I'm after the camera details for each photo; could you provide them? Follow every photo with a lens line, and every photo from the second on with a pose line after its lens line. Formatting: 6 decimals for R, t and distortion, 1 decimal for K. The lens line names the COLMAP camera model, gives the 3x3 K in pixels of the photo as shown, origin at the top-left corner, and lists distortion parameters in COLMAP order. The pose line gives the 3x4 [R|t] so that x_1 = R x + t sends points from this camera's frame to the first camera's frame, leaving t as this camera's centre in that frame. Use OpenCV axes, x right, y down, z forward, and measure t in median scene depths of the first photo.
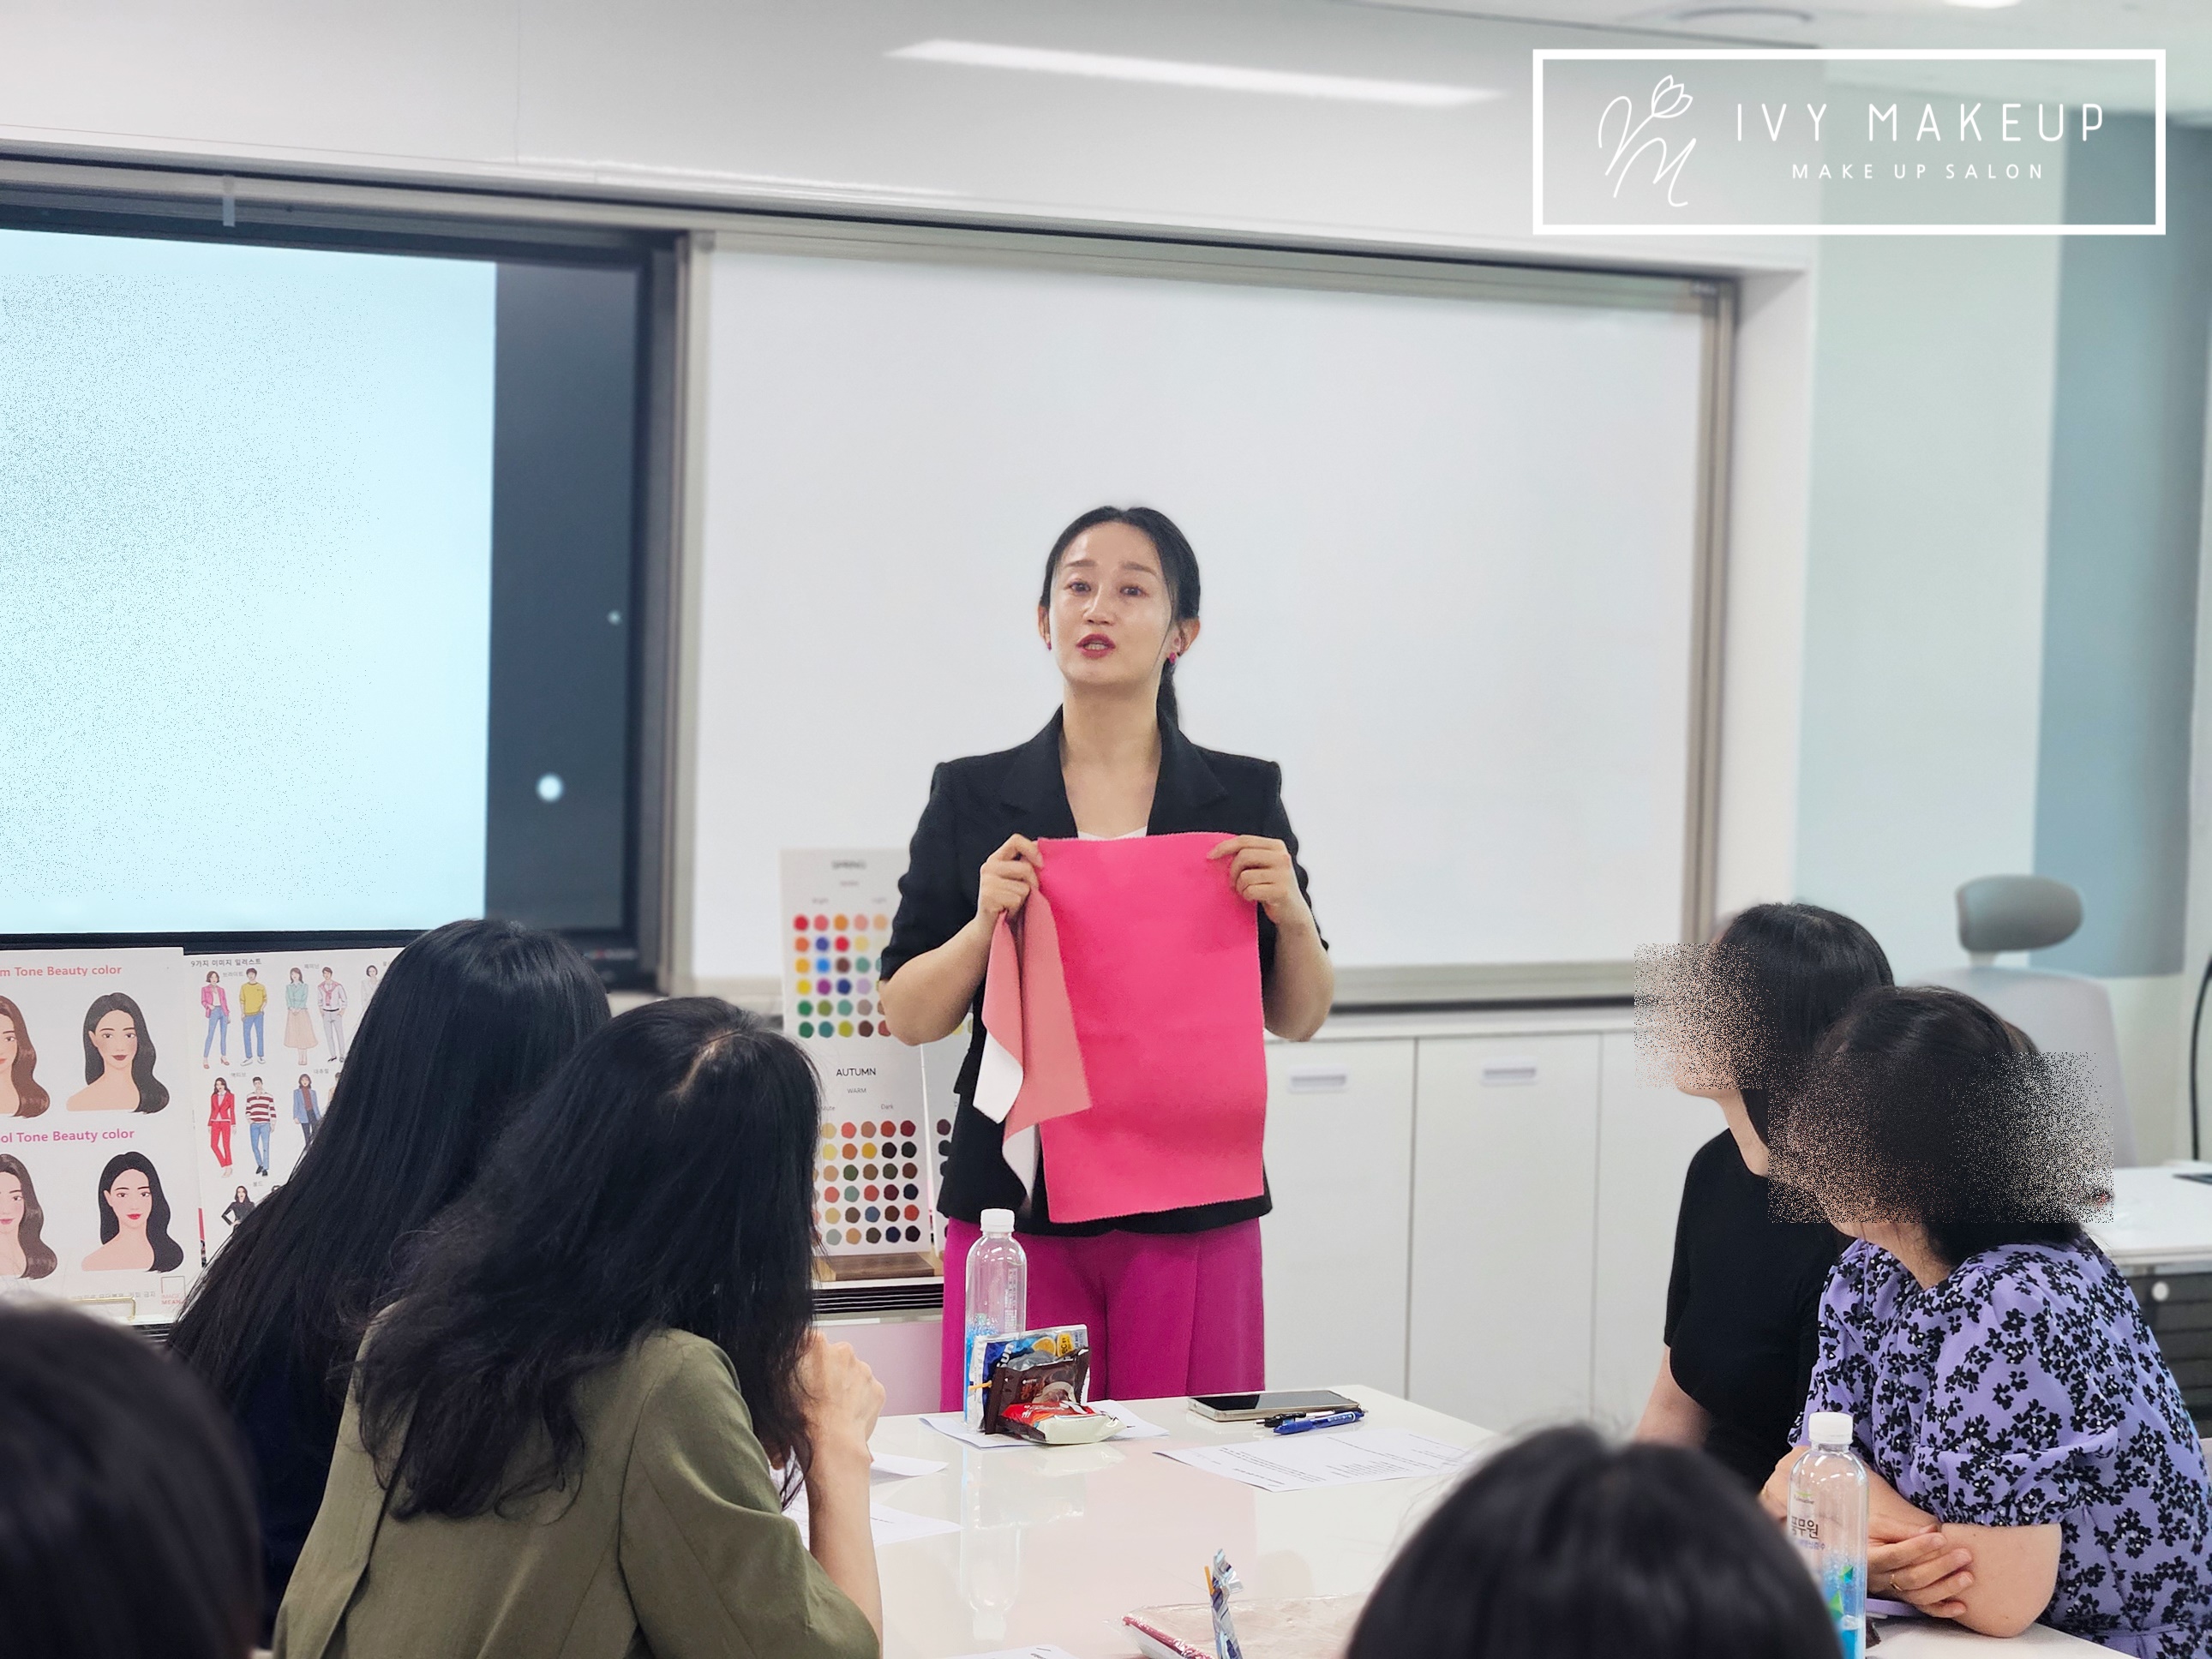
lens RADIAL K [[4324.8, 0, 1099.6], [0, 4324.8, 826.4], [0, 0, 1]] dist [-0.531781, 7.151019]
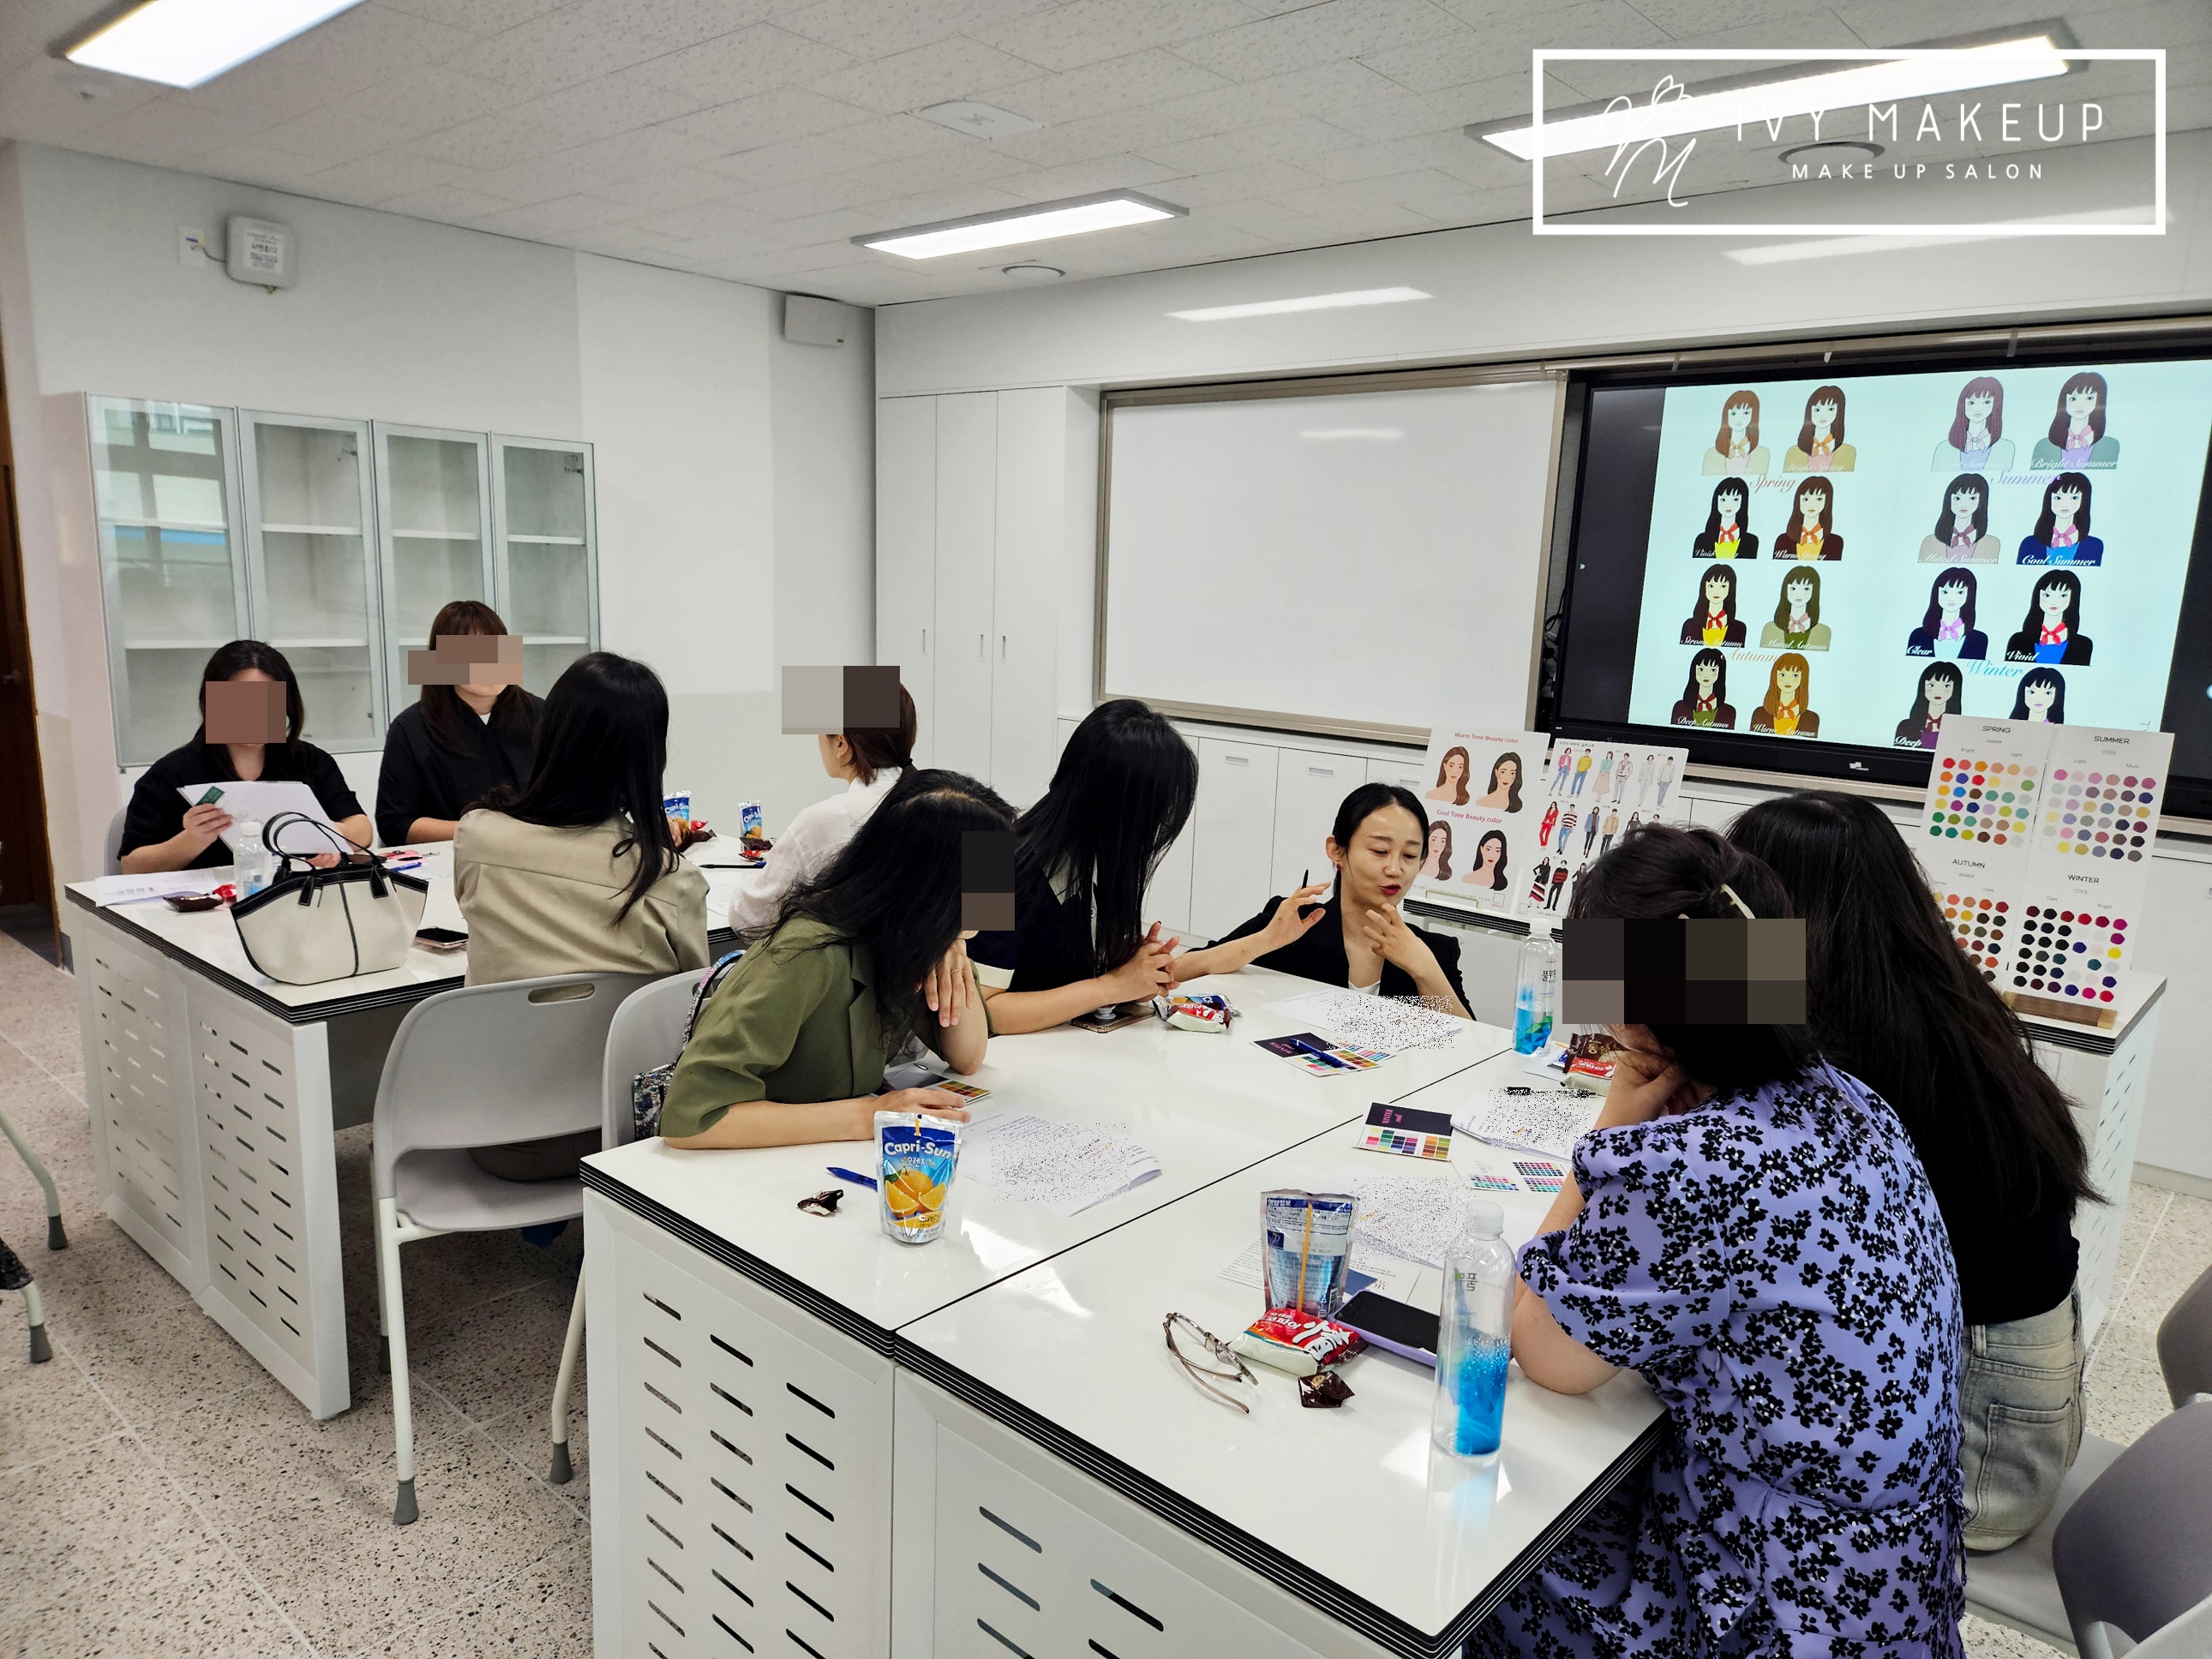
lens RADIAL K [[1471.2, 0, 1095.0], [0, 1471.2, 853.6], [0, 0, 1]] dist [0.093649, -0.100901]
pose [[0.373454, 0.167666, -0.912371, 0.337394], [-0.072001, 0.985802, 0.151688, -0.005604], [0.924850, 0.009043, 0.380224, 0.545563]]
